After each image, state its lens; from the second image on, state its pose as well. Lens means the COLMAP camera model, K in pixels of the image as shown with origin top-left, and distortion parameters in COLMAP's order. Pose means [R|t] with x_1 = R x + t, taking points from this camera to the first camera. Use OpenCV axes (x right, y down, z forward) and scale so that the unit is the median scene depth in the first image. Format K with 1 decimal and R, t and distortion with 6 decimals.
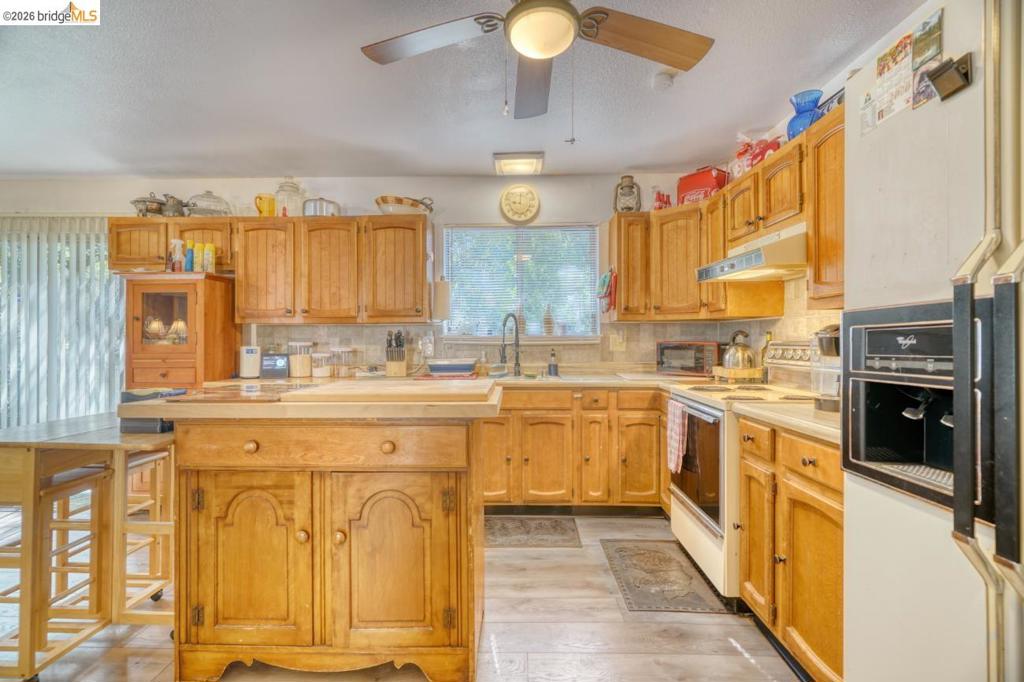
lens RADIAL K [[485.7, 0, 512.0], [0, 485.7, 341.0], [0, 0, 1]] dist [-0.001180, 0.000006]
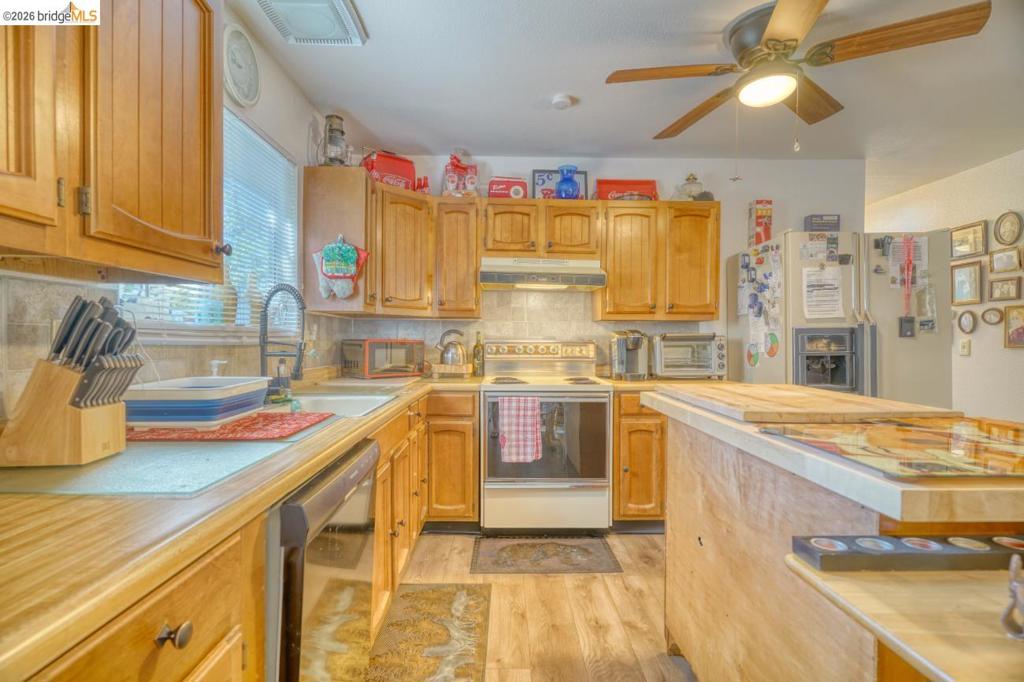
lens RADIAL K [[493.7, 0, 512.0], [0, 493.7, 341.0], [0, 0, 1]] dist [-0.003706, -0.000945]
pose [[-0.011887, 0.000557, 0.999929, -0.681180], [0.000359, 1.000000, -0.000553, 0.003614], [-0.999929, 0.000353, -0.011887, 0.936552]]
